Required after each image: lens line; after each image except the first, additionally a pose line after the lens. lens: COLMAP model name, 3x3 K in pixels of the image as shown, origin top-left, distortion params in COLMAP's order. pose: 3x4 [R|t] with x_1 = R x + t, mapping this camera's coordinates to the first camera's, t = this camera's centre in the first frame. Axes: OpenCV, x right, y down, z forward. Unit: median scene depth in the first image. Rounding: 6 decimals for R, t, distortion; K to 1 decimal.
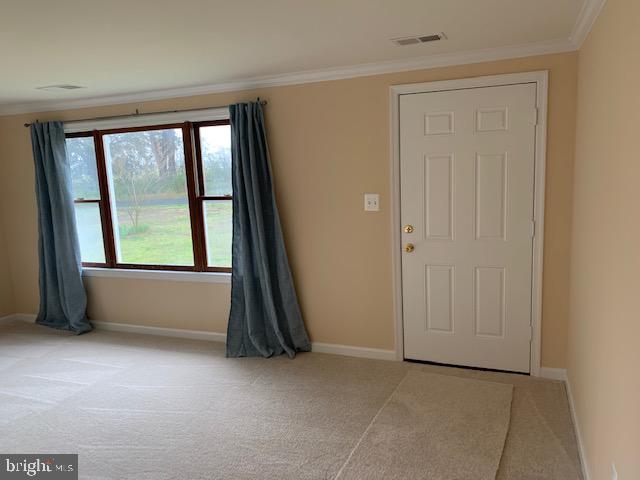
lens RADIAL K [[481.9, 0, 321.1], [0, 481.9, 235.3], [0, 0, 1]] dist [-0.008621, -0.005632]
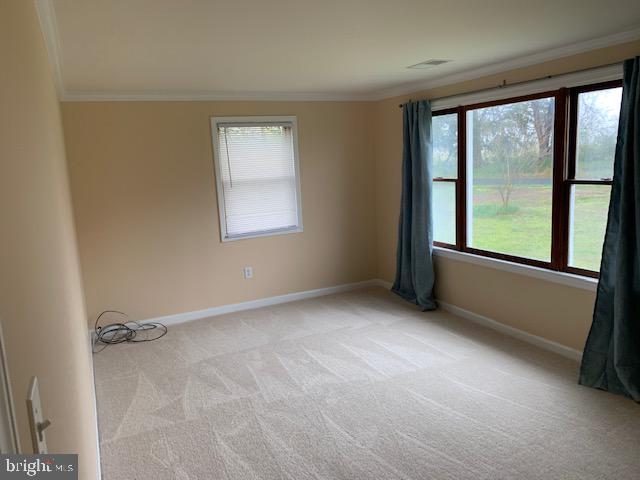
lens RADIAL K [[481.9, 0, 318.2], [0, 481.9, 232.8], [0, 0, 1]] dist [0.013435, 0.000534]
pose [[0.733175, 0.109390, -0.671184, -0.001349], [-0.082712, 0.993994, 0.071650, -0.013059], [0.674991, 0.002983, 0.737820, 0.097638]]
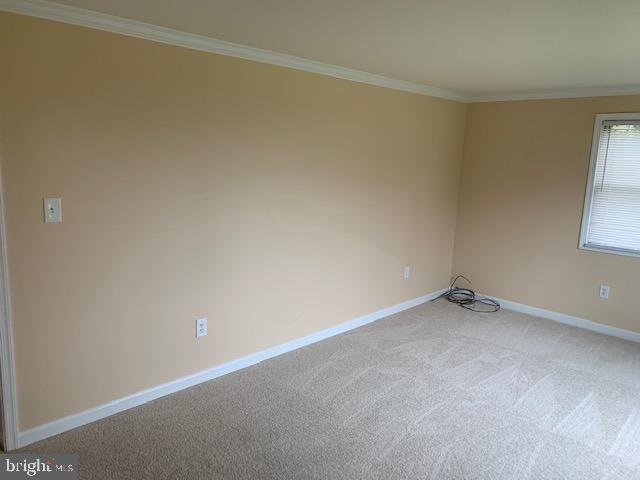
lens RADIAL K [[481.9, 0, 321.1], [0, 481.9, 235.3], [0, 0, 1]] dist [-0.008621, -0.005632]
pose [[-0.382329, 0.183389, -0.905645, 0.225454], [-0.169352, 0.949599, 0.263784, -0.097207], [0.908374, 0.254225, -0.332002, 0.589693]]
